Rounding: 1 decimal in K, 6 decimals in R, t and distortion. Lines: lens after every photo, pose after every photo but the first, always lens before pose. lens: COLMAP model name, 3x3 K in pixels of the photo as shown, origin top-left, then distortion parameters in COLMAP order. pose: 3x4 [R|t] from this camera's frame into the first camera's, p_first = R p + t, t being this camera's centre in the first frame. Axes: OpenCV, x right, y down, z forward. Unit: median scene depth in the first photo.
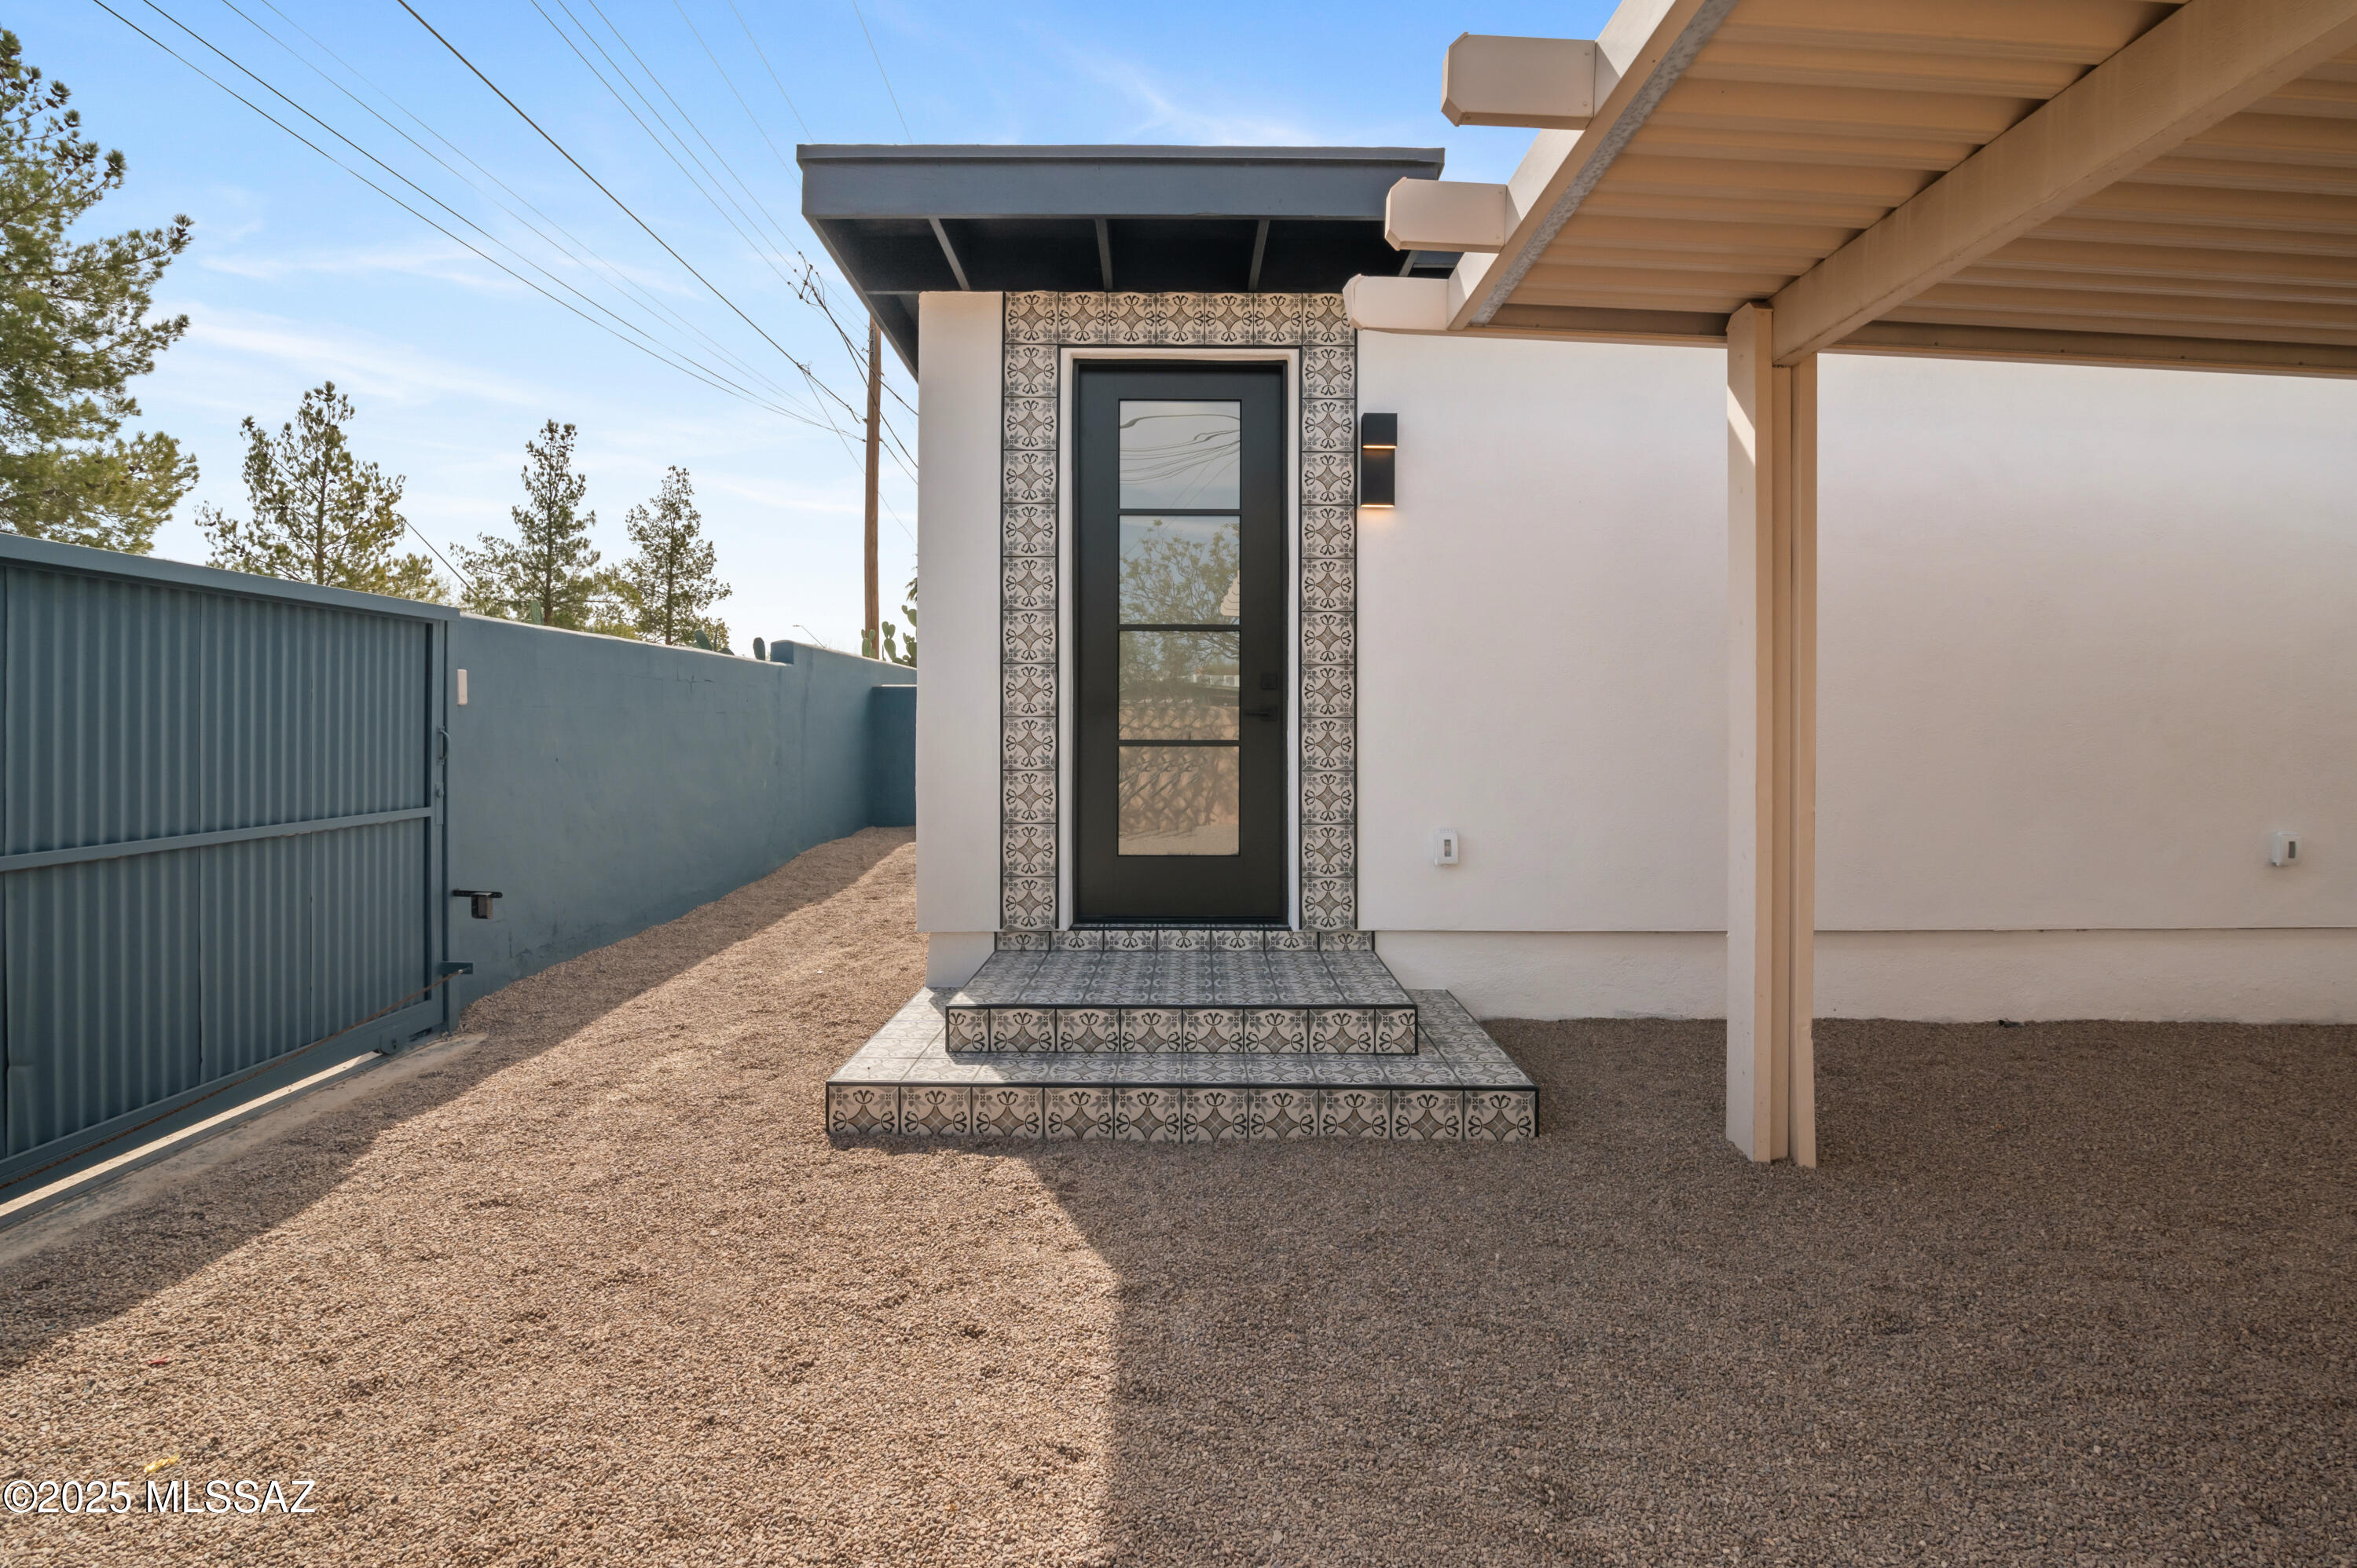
lens RADIAL K [[1101.9, 0, 1177.6], [0, 1101.9, 724.5], [0, 0, 1]] dist [-0.019058, 0.000244]
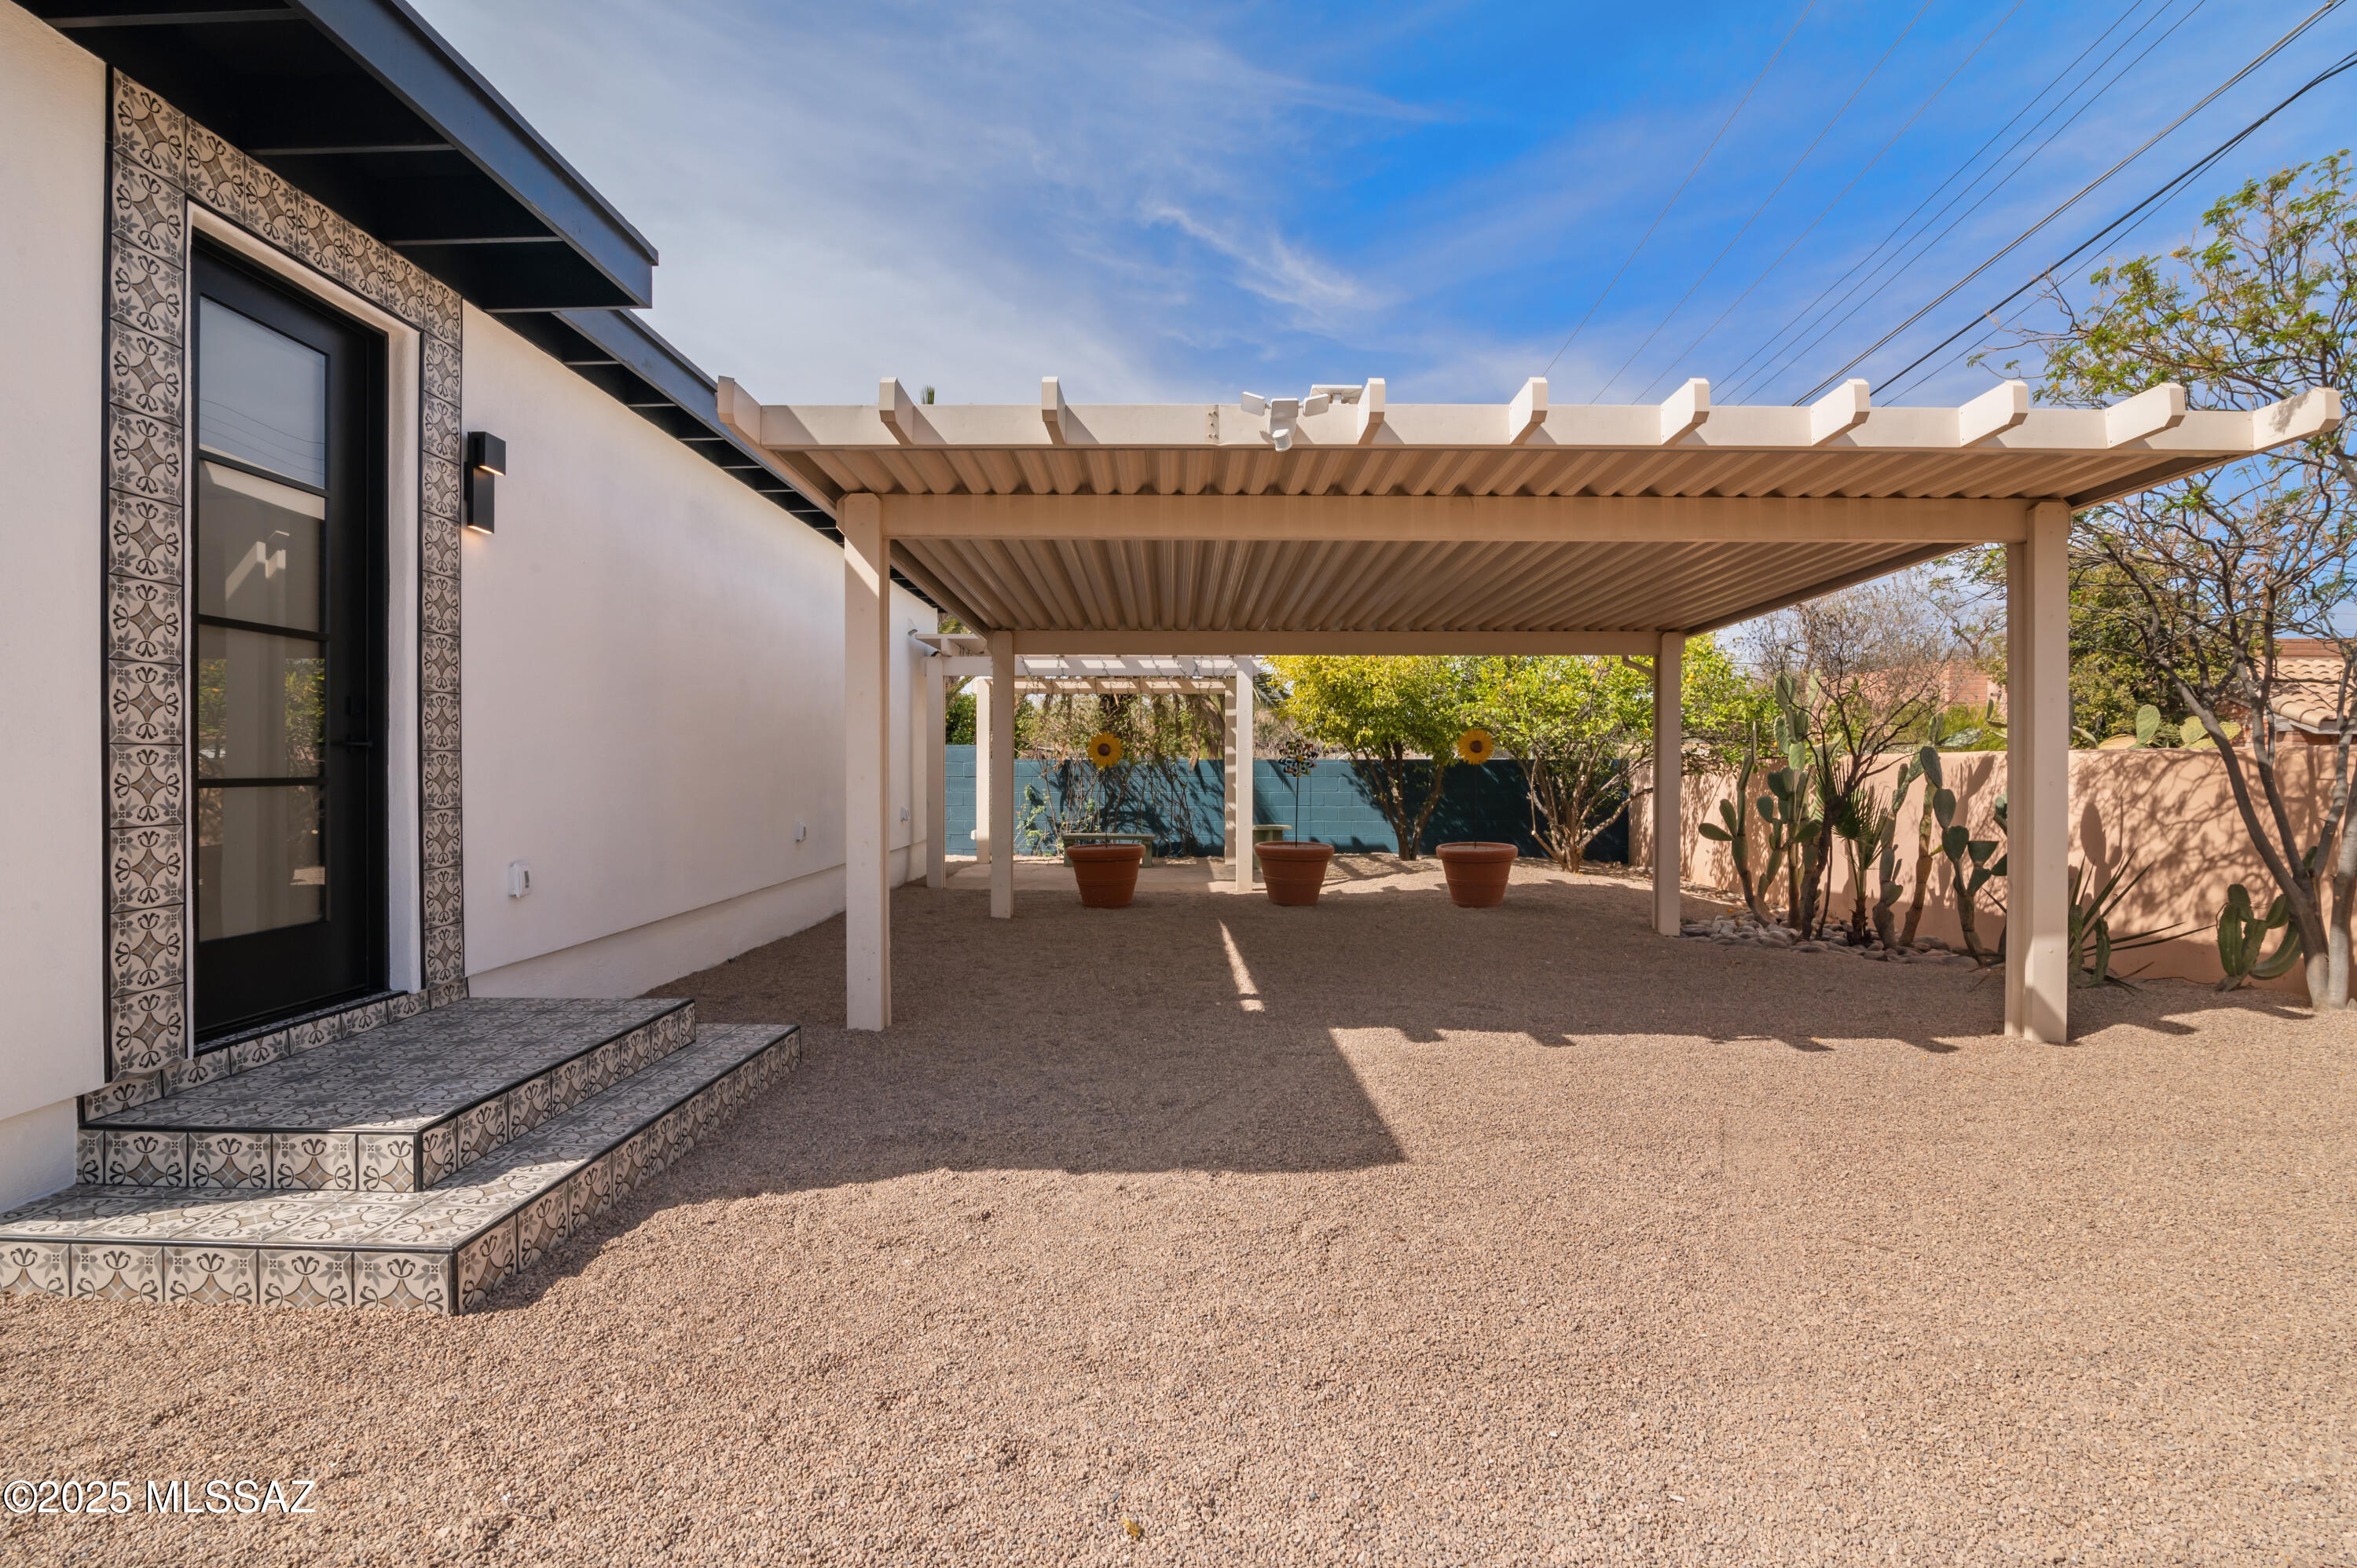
lens RADIAL K [[1125.3, 0, 1174.3], [0, 1125.3, 772.4], [0, 0, 1]] dist [0.000053, -0.011990]
pose [[0.008321, -0.006748, 0.999943, -0.786523], [-0.000758, 0.999977, 0.006755, 0.004714], [-0.999965, -0.000814, 0.008315, 0.387942]]
